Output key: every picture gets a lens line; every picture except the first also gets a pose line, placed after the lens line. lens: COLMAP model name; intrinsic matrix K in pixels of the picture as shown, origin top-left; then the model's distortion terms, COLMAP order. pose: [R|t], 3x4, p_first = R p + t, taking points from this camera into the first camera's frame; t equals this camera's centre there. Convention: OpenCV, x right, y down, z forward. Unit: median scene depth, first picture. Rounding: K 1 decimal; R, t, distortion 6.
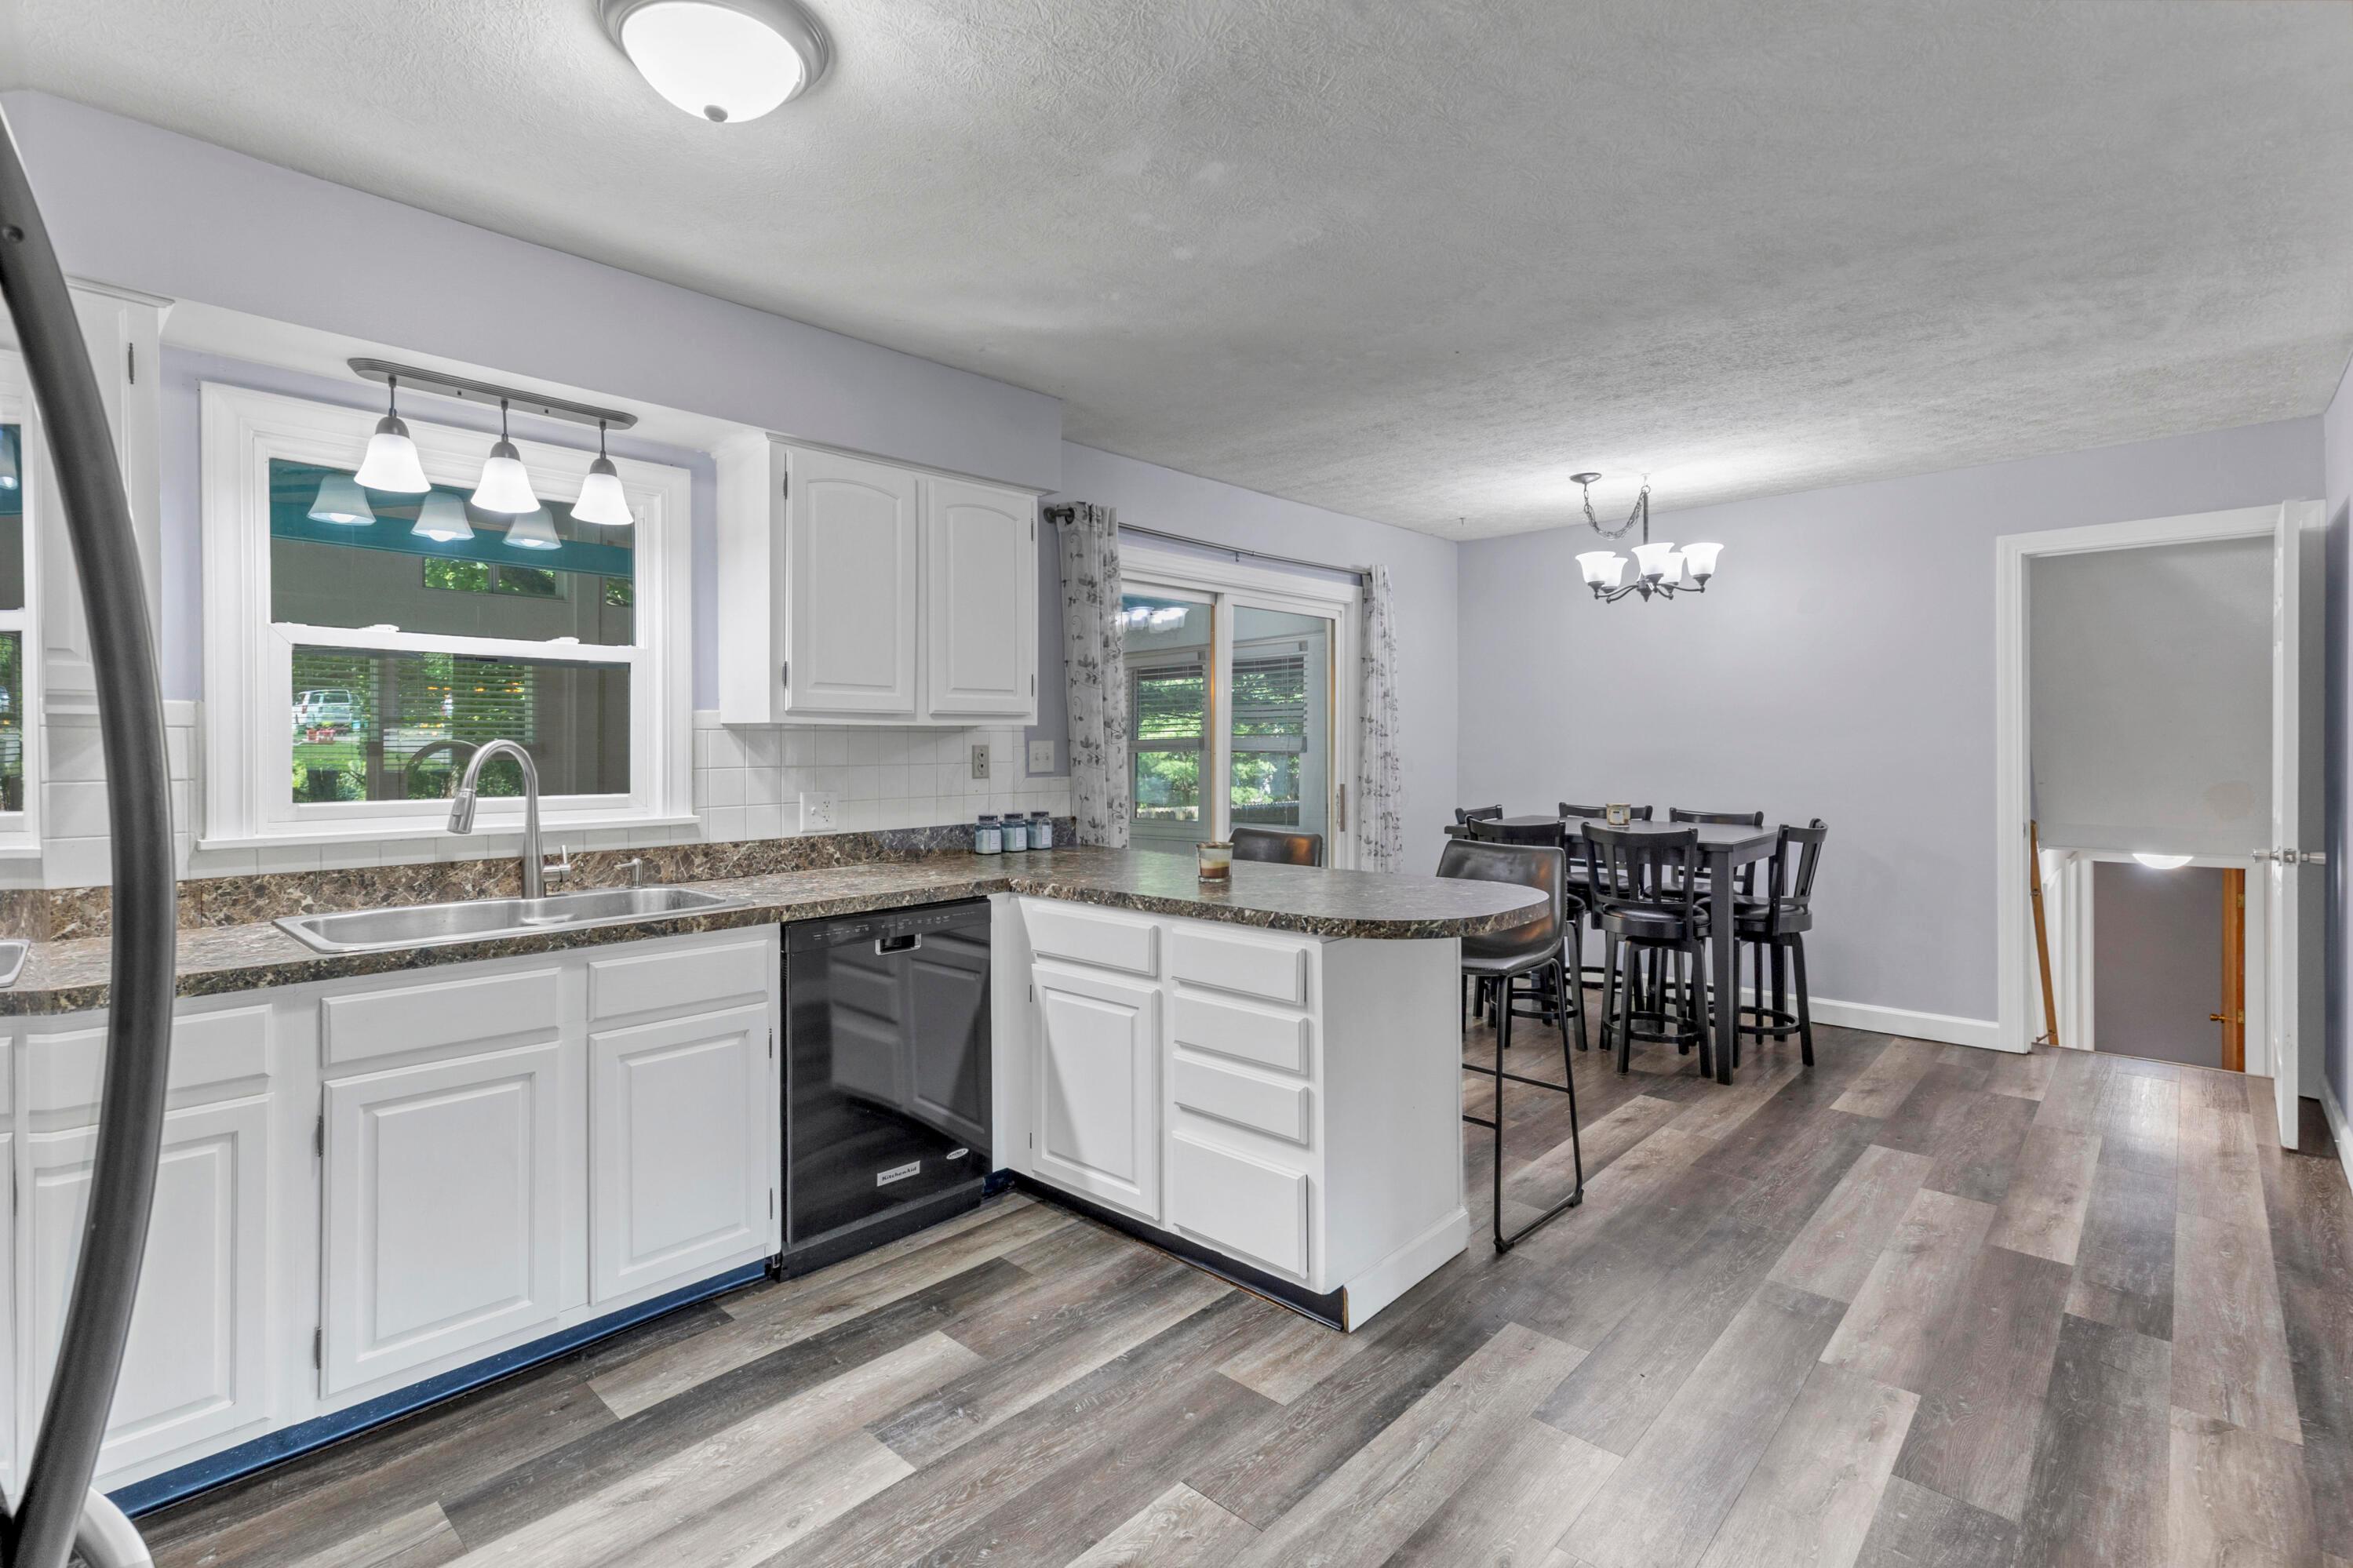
lens RADIAL K [[1062.9, 0, 1181.7], [0, 1062.9, 766.2], [0, 0, 1]] dist [-0.002468, -0.000094]
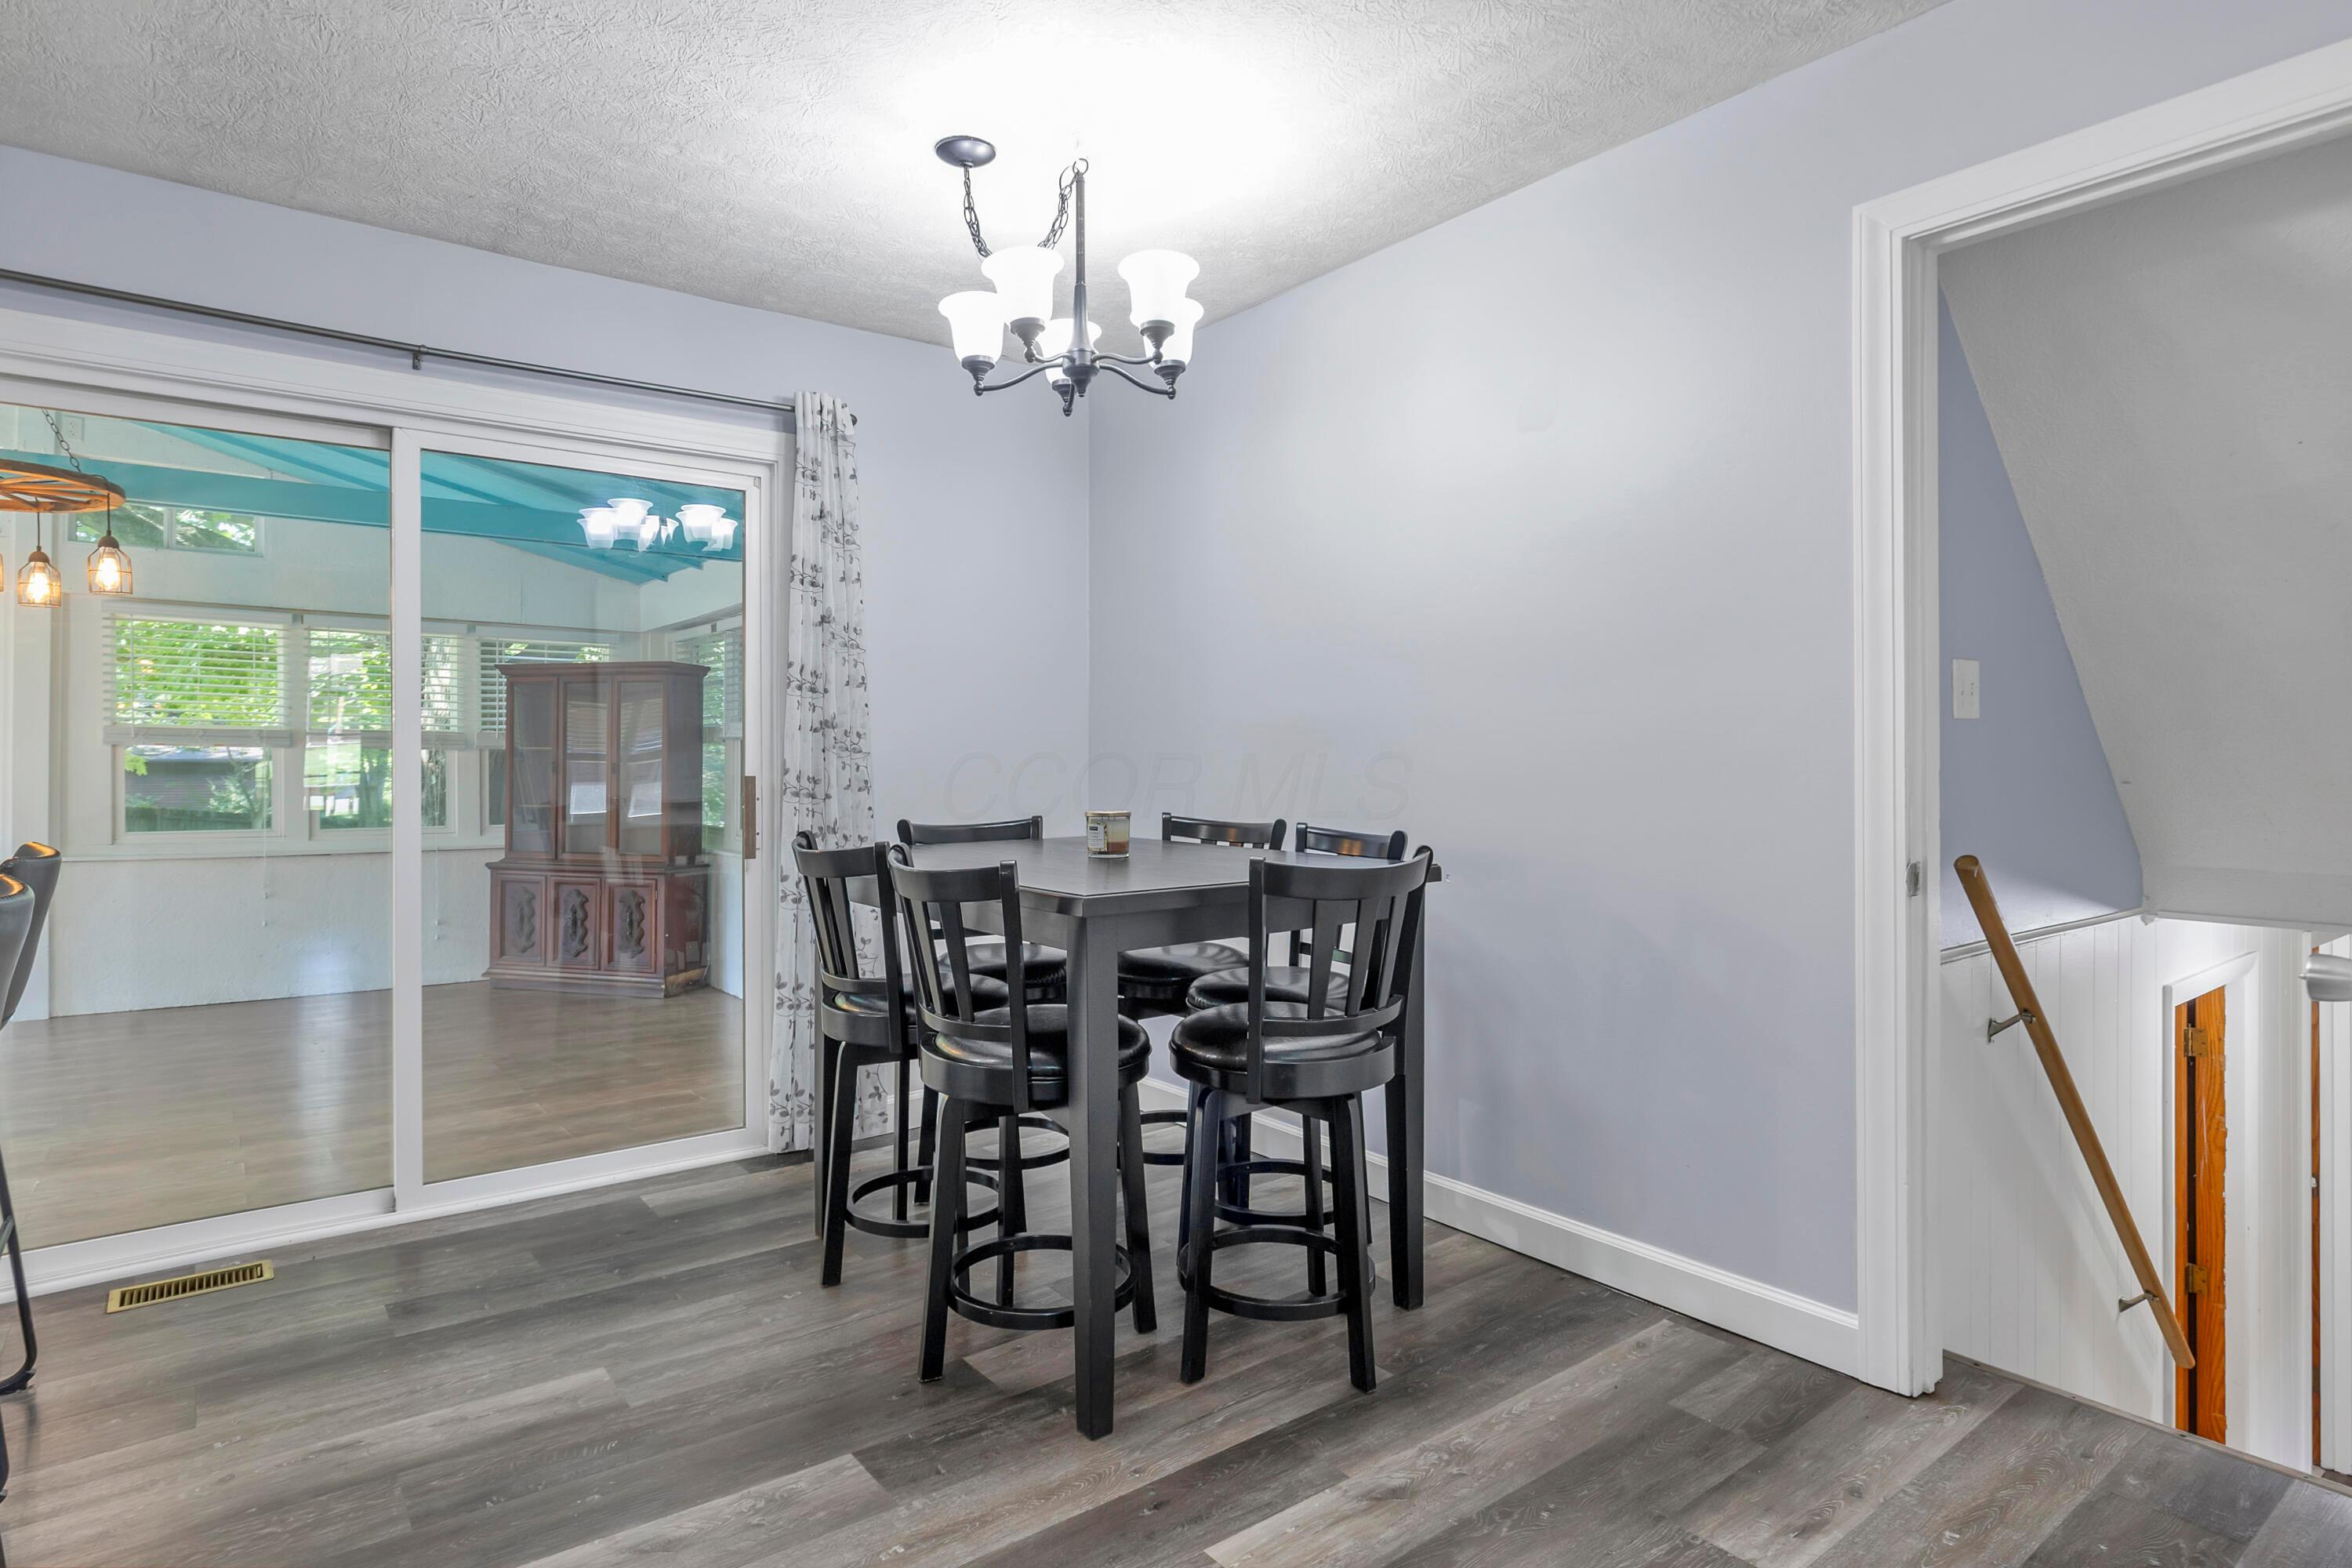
lens RADIAL K [[1242.7, 0, 1171.3], [0, 1242.7, 781.9], [0, 0, 1]] dist [0.003414, 0.000310]
pose [[0.986427, 0.003302, -0.164170, 0.503621], [-0.003986, 0.999985, -0.003836, 0.021770], [0.164155, 0.004438, 0.986425, 0.391502]]
